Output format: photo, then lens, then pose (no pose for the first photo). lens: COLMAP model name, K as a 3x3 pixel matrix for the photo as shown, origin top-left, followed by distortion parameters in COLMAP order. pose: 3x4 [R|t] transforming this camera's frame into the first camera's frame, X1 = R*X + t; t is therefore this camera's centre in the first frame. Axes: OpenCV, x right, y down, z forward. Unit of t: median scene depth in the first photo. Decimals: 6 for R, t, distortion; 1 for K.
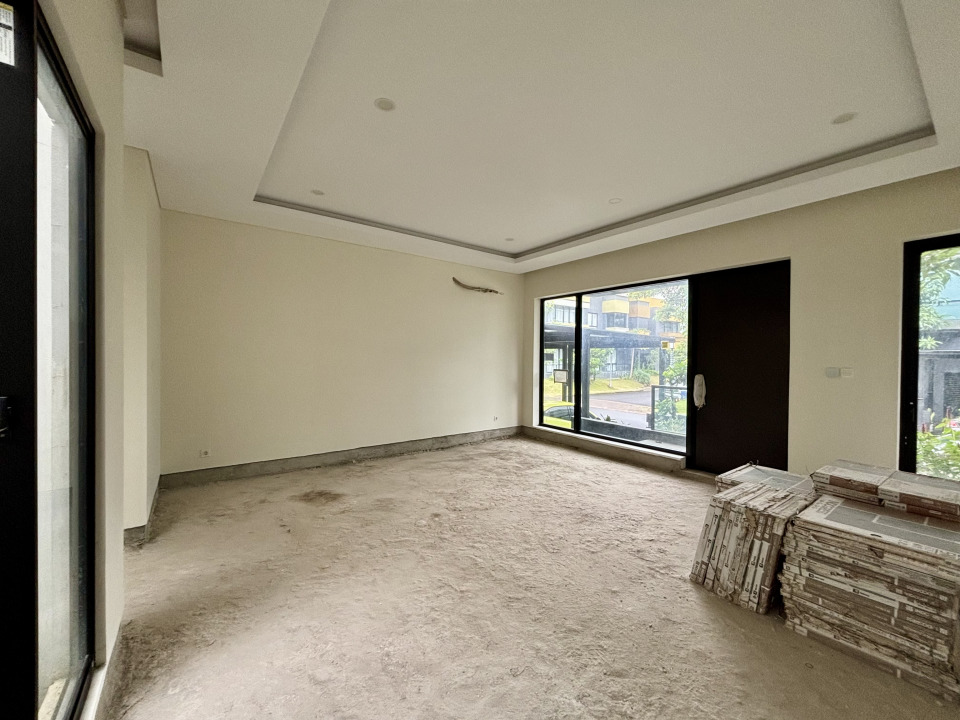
lens RADIAL K [[387.2, 0, 480.0], [0, 387.2, 360.0], [0, 0, 1]] dist [0.004300, -0.001331]
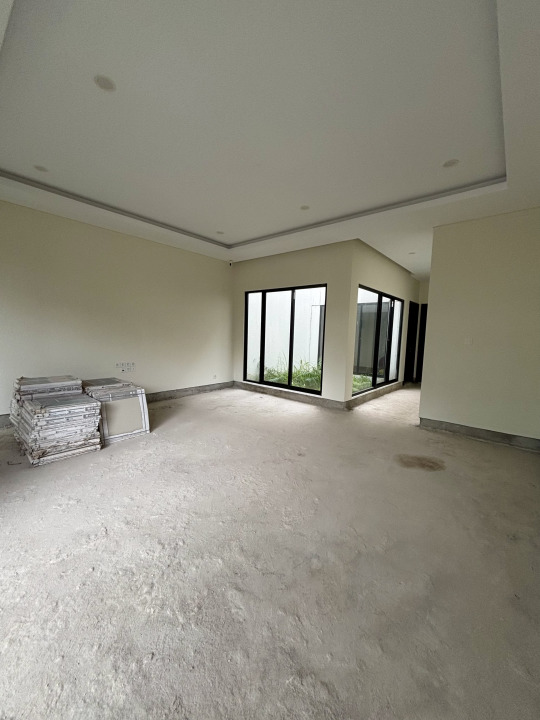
lens RADIAL K [[290.4, 0, 270.0], [0, 290.4, 360.0], [0, 0, 1]] dist [0.004300, -0.001331]
pose [[-0.973763, -0.016533, -0.226965, 0.223750], [-0.041218, 0.993675, 0.104455, 0.000369], [0.223802, 0.111070, -0.968285, 2.048313]]
